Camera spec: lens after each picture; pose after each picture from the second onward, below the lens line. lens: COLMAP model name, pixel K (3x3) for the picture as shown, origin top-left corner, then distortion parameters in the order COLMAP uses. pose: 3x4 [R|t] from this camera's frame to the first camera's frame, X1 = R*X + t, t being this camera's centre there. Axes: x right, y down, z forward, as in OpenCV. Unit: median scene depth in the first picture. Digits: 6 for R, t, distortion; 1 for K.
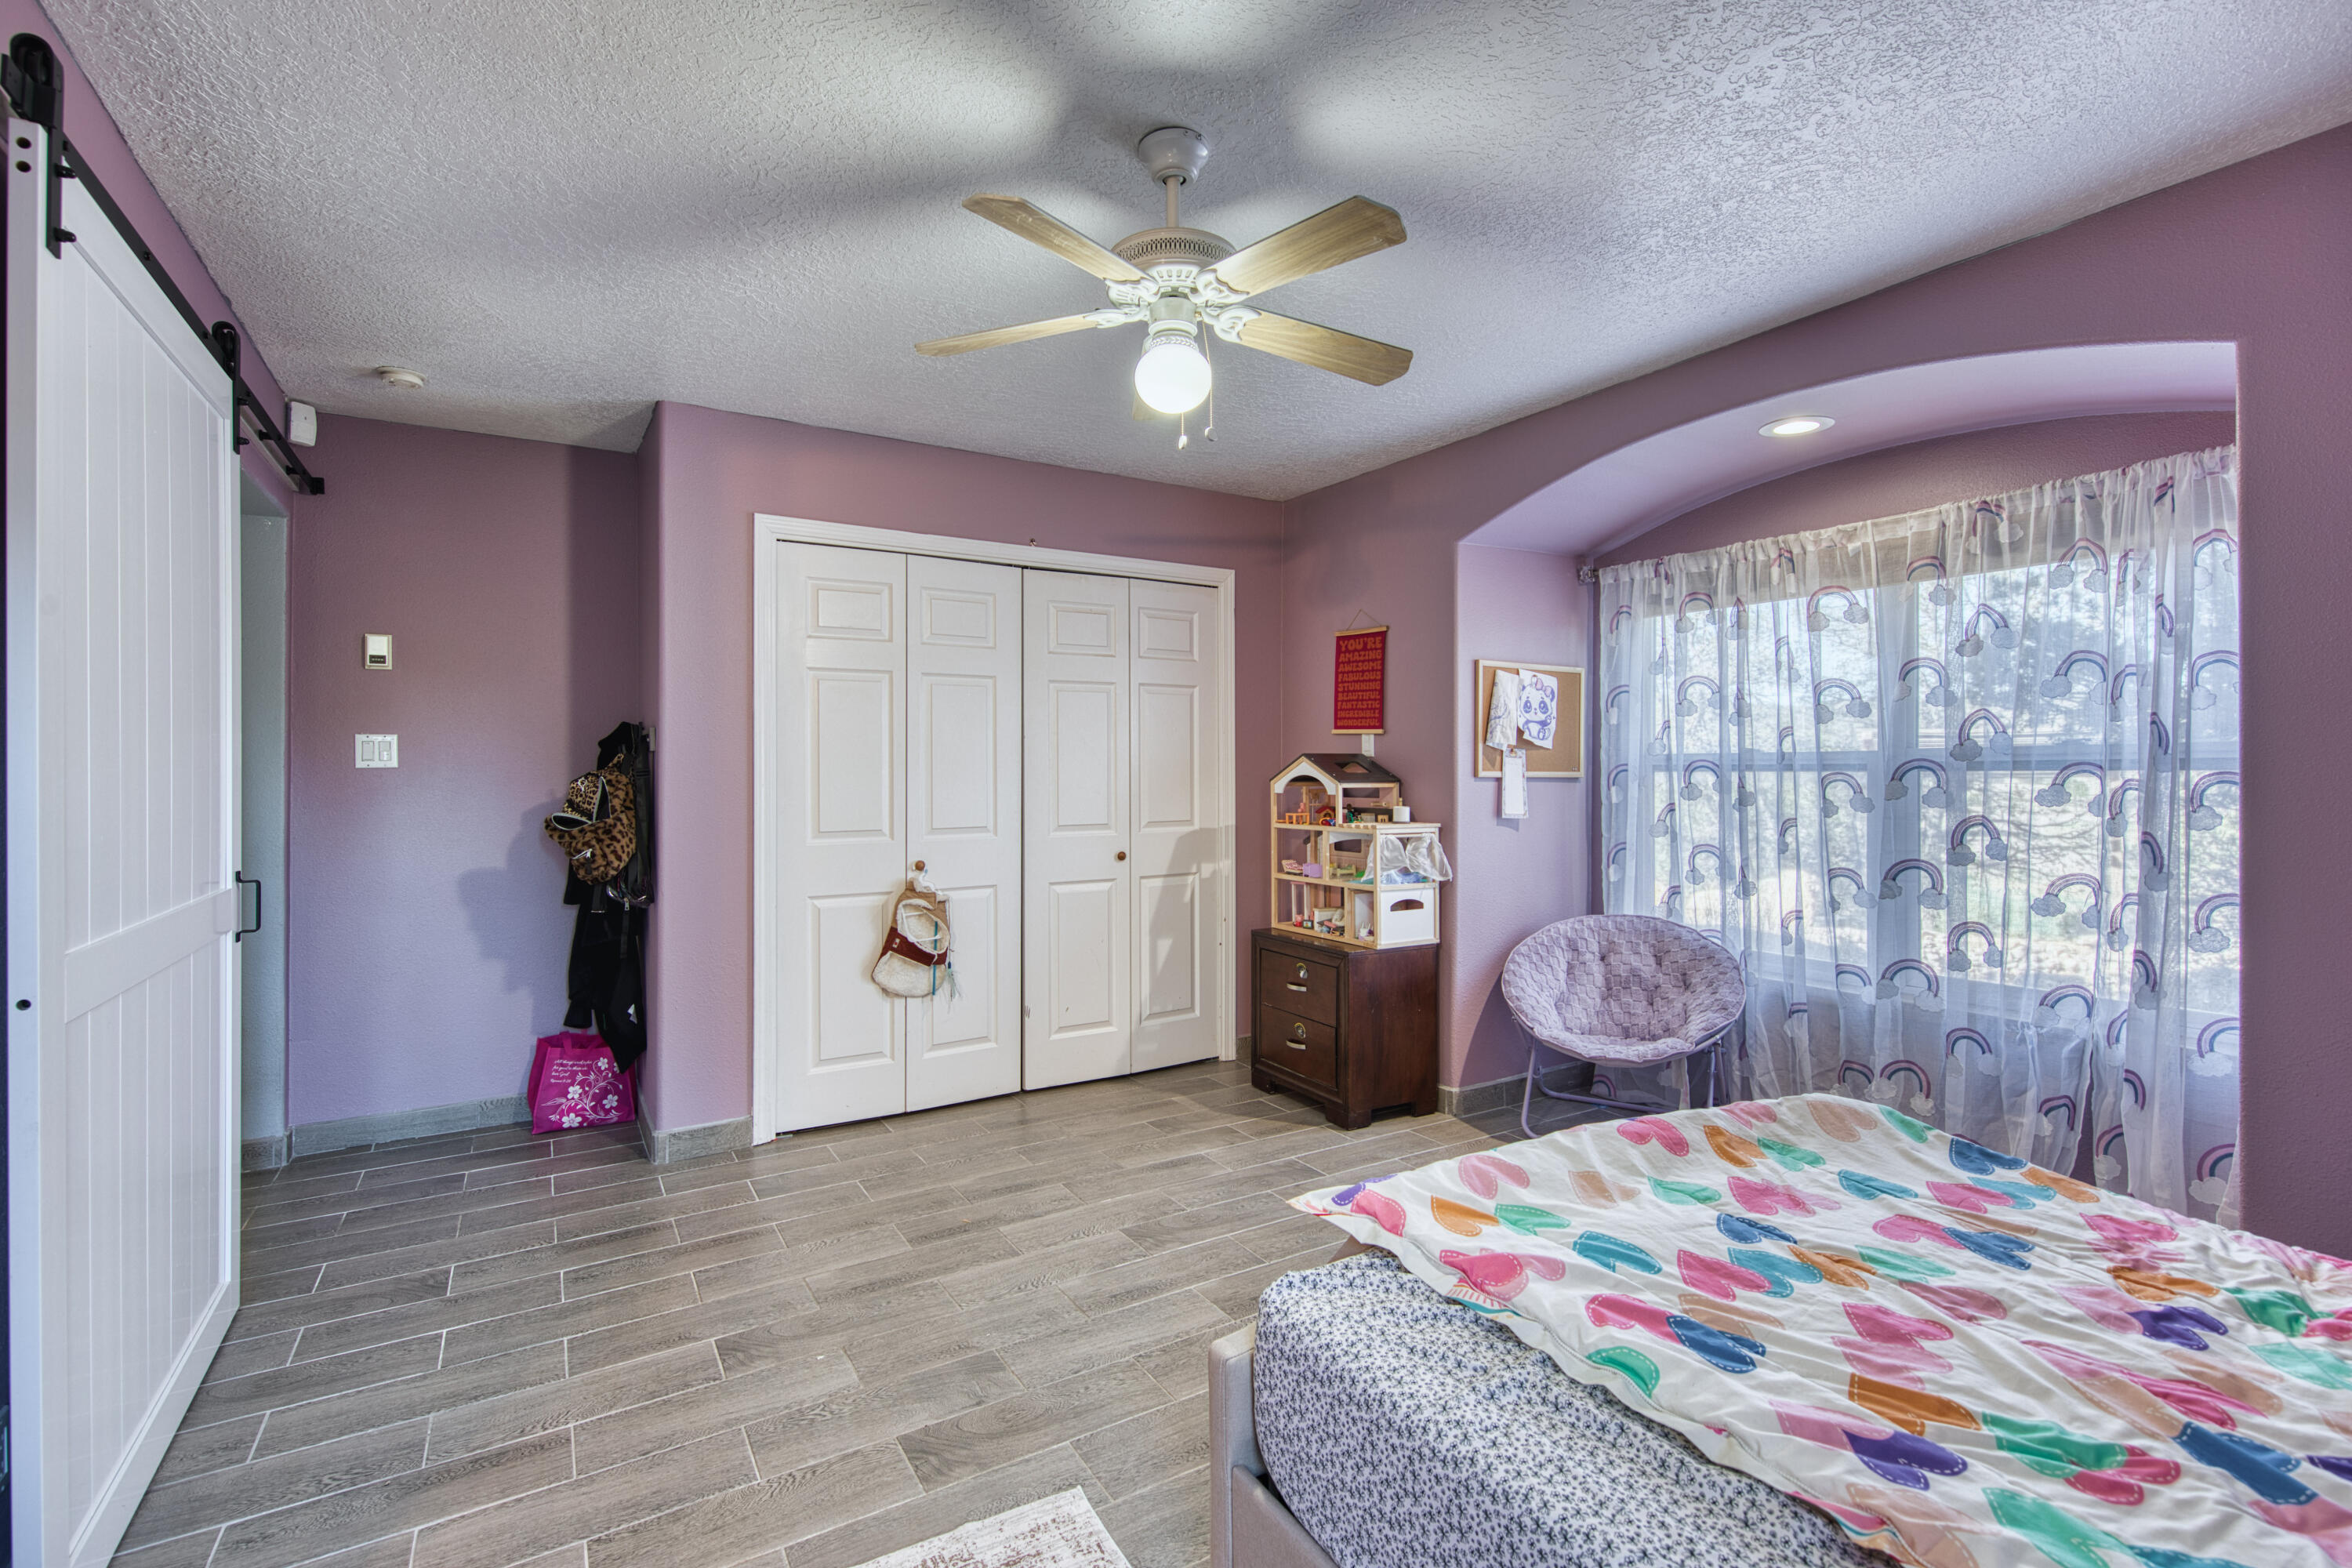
lens RADIAL K [[1039.1, 0, 1176.0], [0, 1039.1, 784.0], [0, 0, 1]] dist [0.003336, 0.000166]
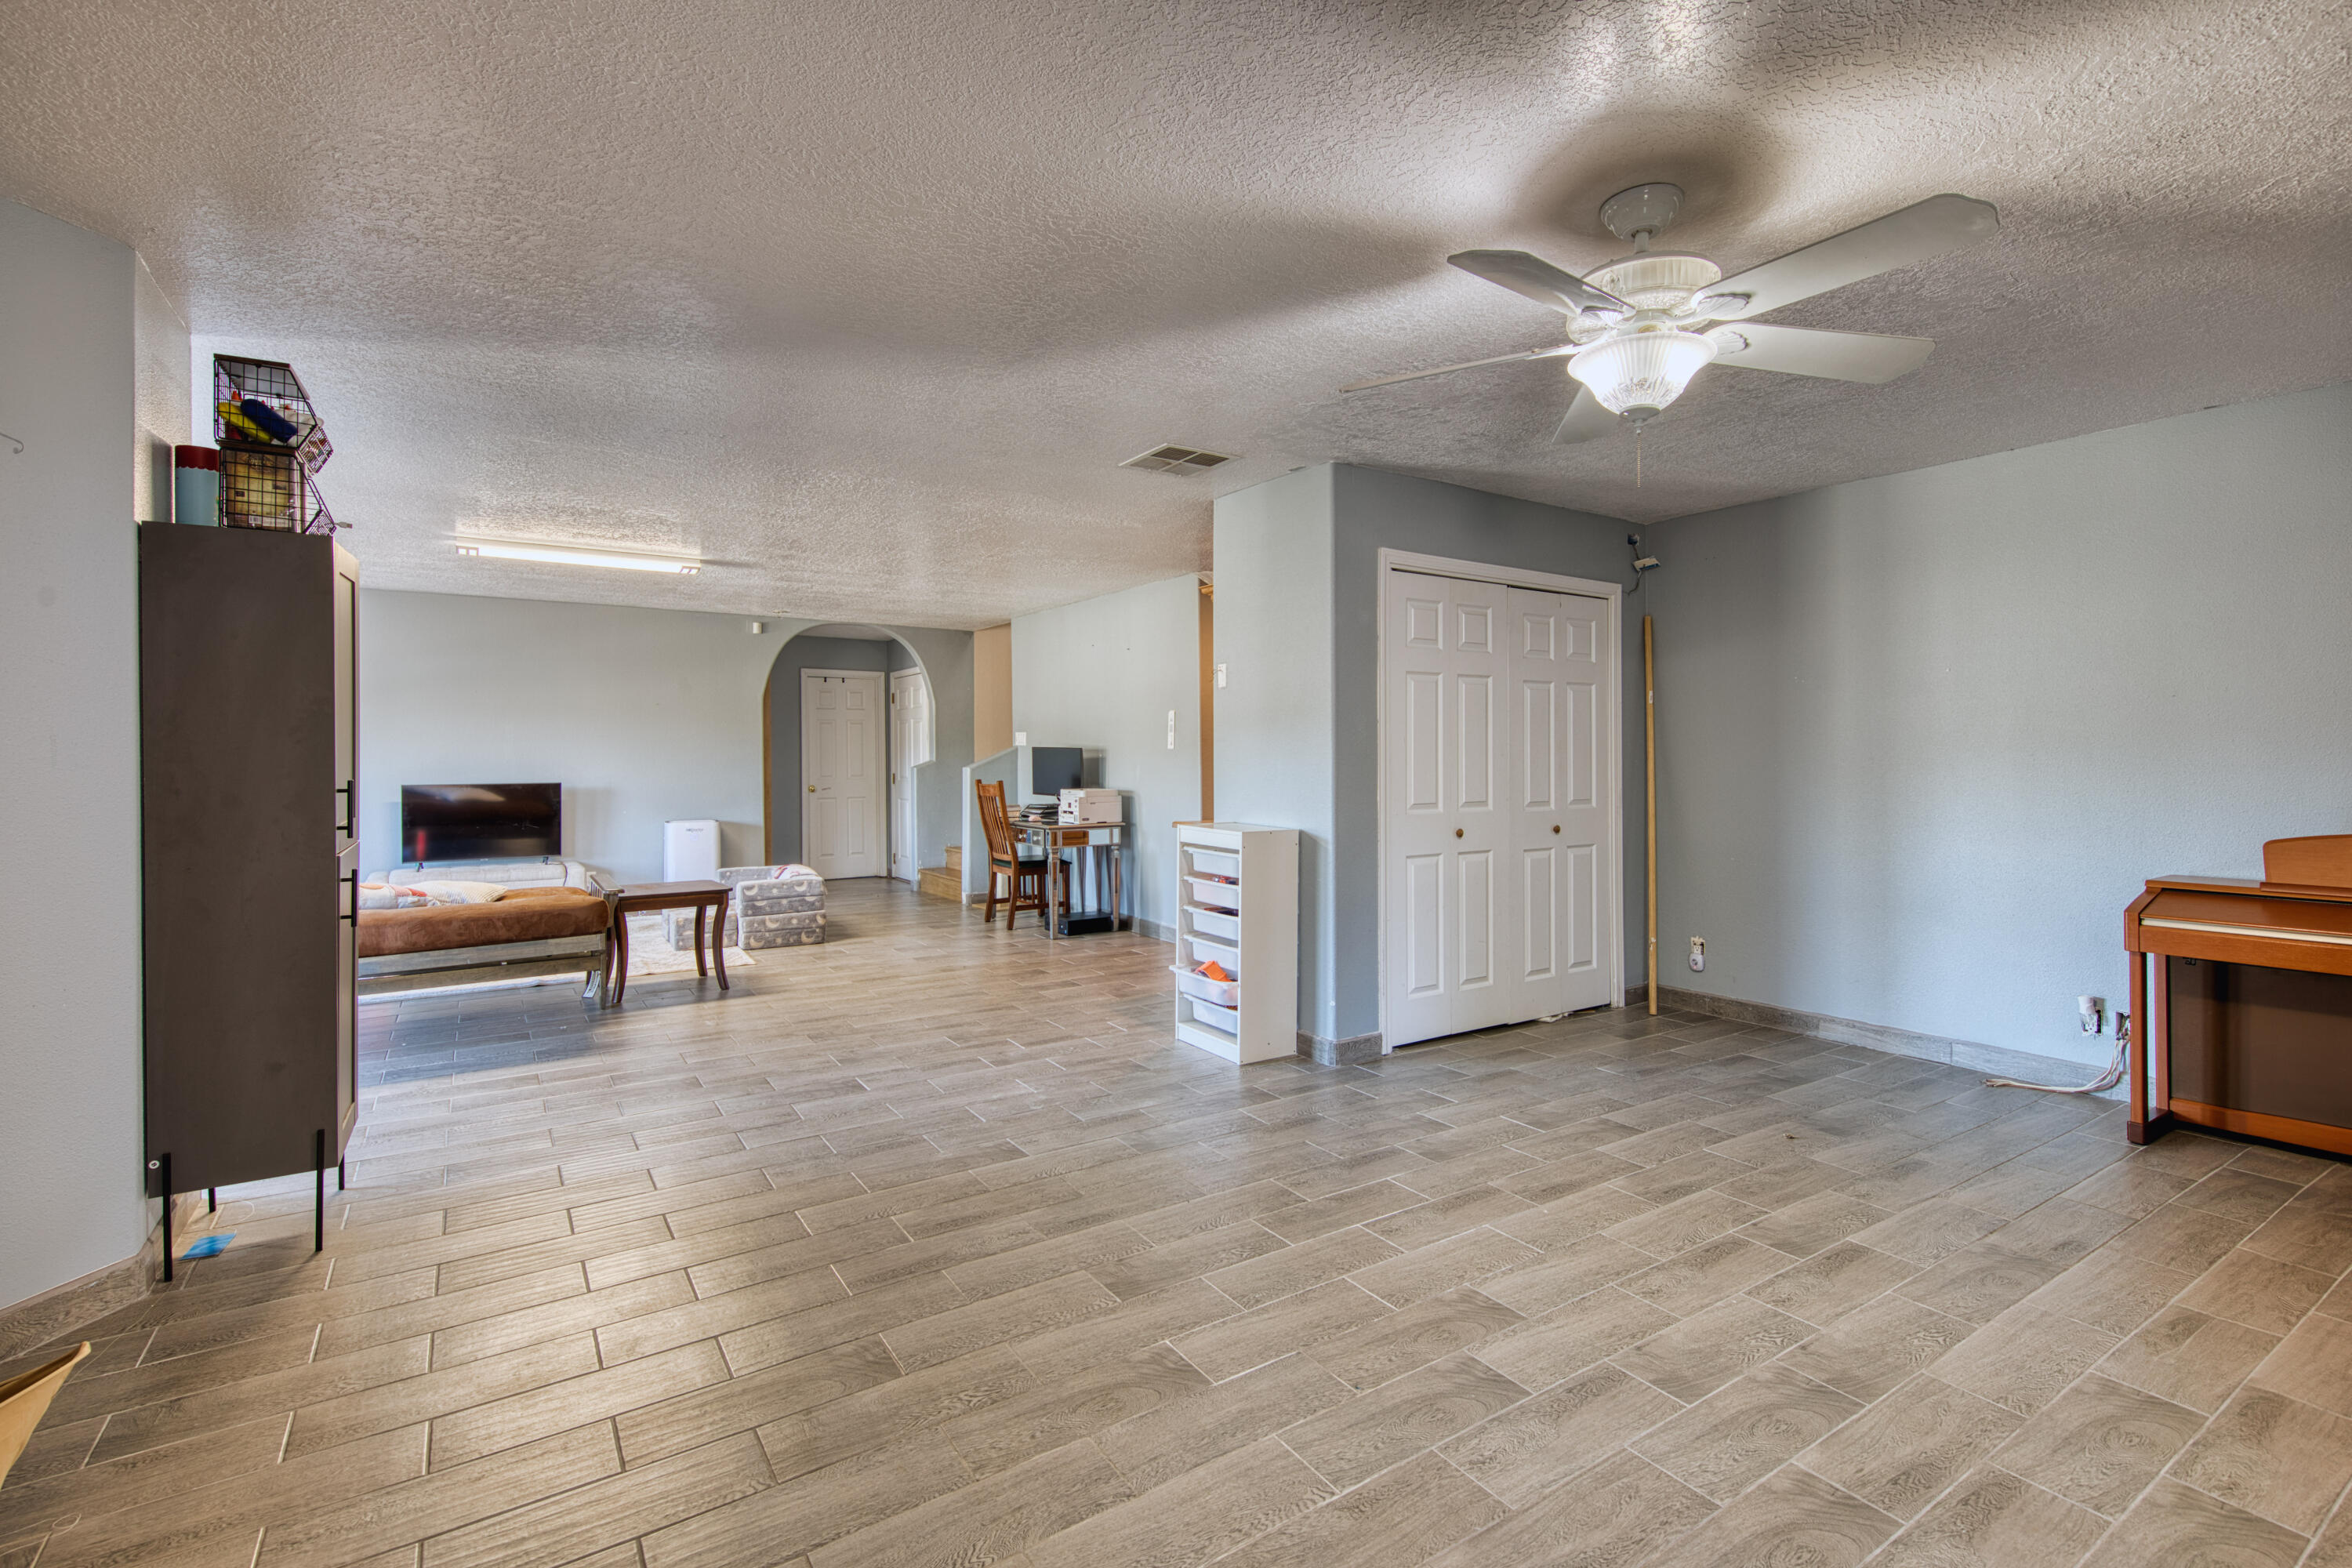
lens RADIAL K [[1039.1, 0, 1176.0], [0, 1039.1, 784.0], [0, 0, 1]] dist [0.003336, 0.000166]
pose [[0.999992, 0.003915, -0.000908, -0.447236], [-0.003905, 0.999936, 0.010637, 0.006435], [0.000950, -0.010634, 0.999943, -0.162702]]
